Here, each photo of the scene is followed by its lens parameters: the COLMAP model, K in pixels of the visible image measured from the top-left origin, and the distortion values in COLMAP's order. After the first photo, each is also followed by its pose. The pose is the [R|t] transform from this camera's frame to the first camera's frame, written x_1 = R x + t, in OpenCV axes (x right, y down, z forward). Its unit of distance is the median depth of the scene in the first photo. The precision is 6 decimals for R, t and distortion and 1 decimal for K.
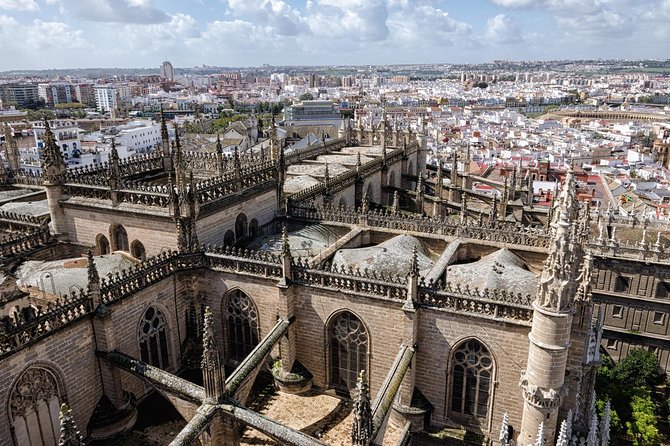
lens RADIAL K [[513.3, 0, 335.0], [0, 513.3, 223.0], [0, 0, 1]] dist [-0.006553, -0.003893]
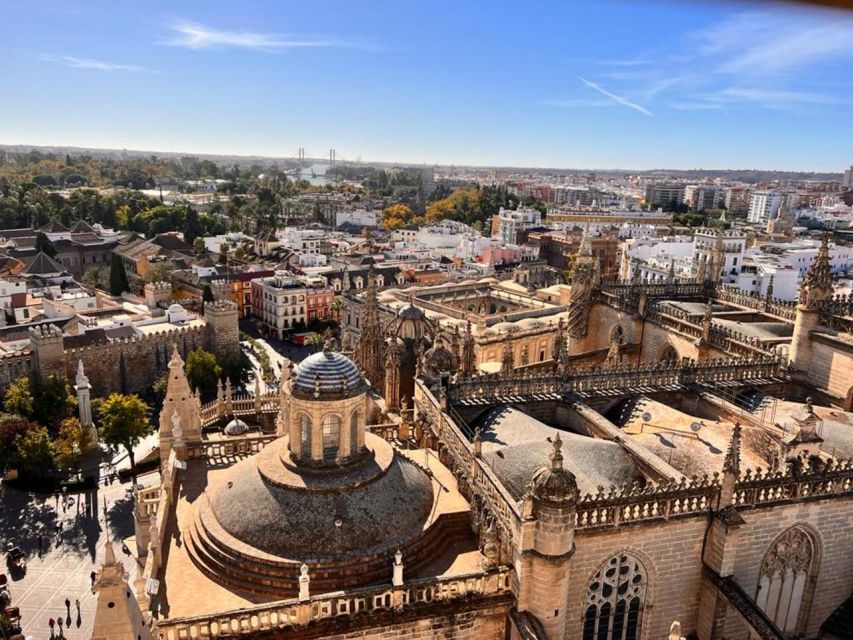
lens RADIAL K [[624.4, 0, 426.5], [0, 624.4, 320.0], [0, 0, 1]] dist [0.000699, 0.000062]
pose [[0.636054, 0.211008, -0.742234, -0.154124], [-0.253085, 0.965724, 0.057664, 0.028086], [0.728961, 0.151170, 0.667655, -0.079845]]
